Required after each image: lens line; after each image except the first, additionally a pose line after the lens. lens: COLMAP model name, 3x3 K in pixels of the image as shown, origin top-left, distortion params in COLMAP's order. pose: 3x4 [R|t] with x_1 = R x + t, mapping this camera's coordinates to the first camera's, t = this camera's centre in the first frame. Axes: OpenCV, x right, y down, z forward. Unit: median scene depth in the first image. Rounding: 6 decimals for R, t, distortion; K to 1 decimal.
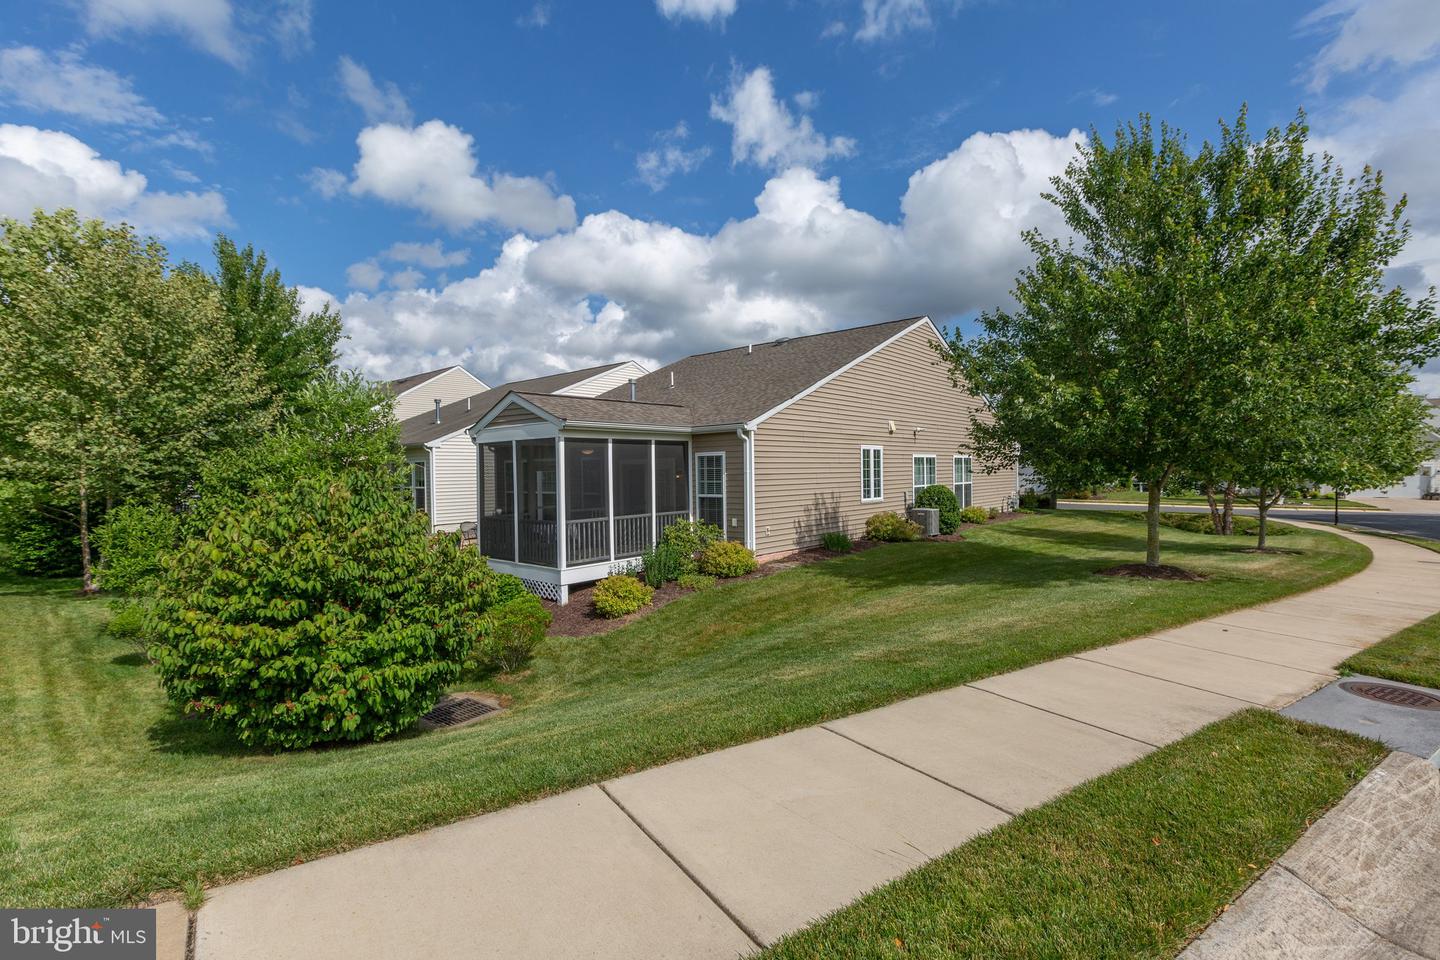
lens RADIAL K [[662.8, 0, 746.3], [0, 662.8, 474.9], [0, 0, 1]] dist [0.000764, 0.000219]
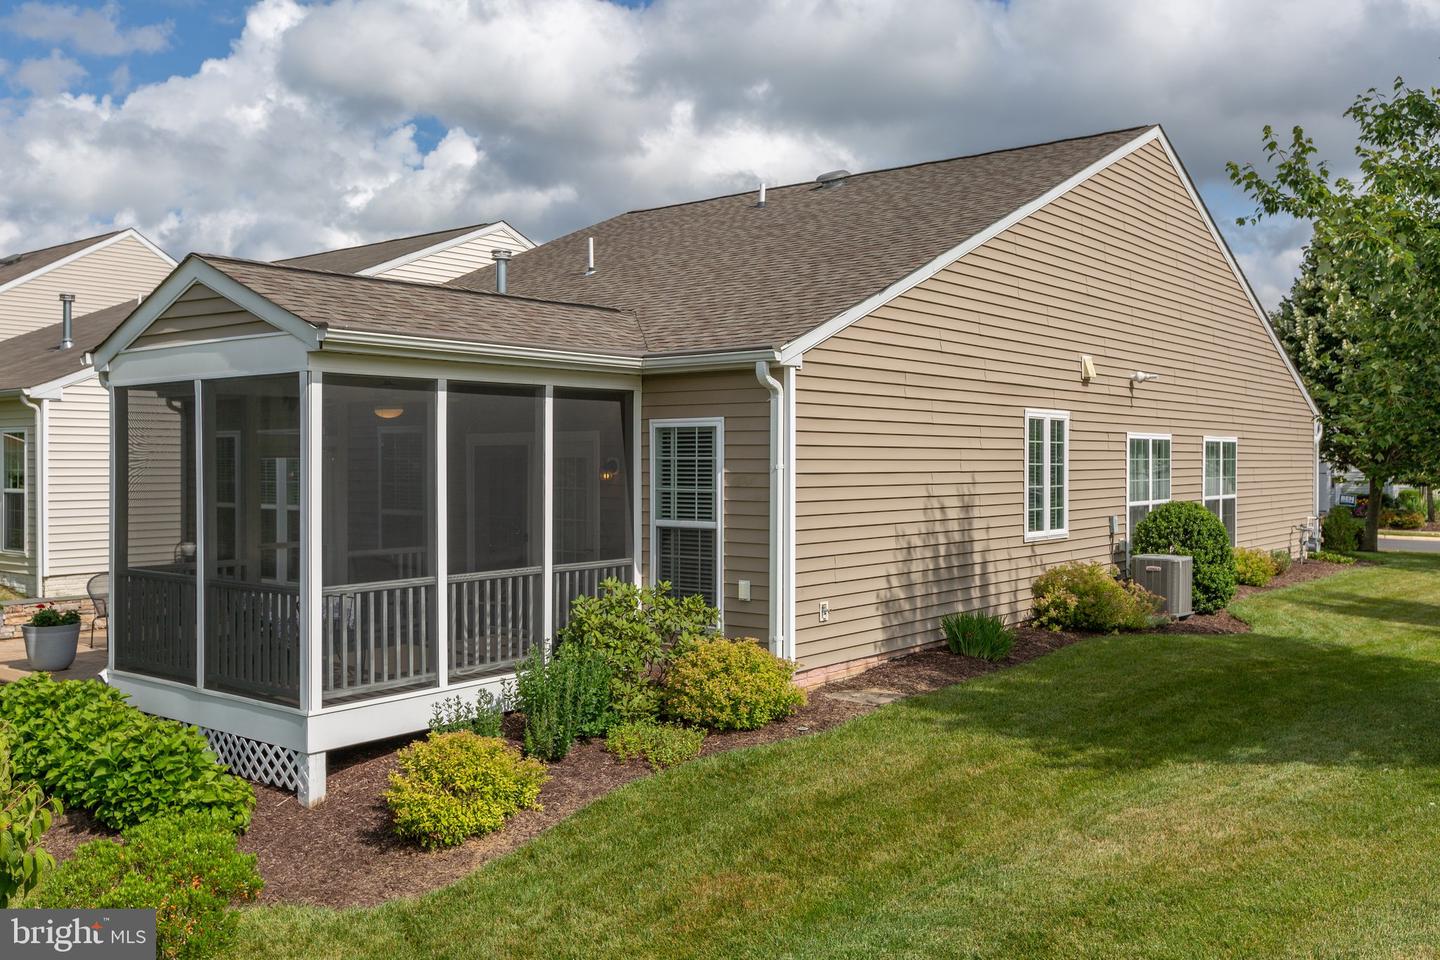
lens RADIAL K [[1245.9, 0, 718.7], [0, 1245.9, 459.0], [0, 0, 1]] dist [0.047031, 0.000333]
pose [[0.999863, 0.014986, 0.007004, -0.038884], [-0.014933, 0.999860, -0.007571, -0.003282], [-0.007116, 0.007465, 0.999947, 0.220609]]
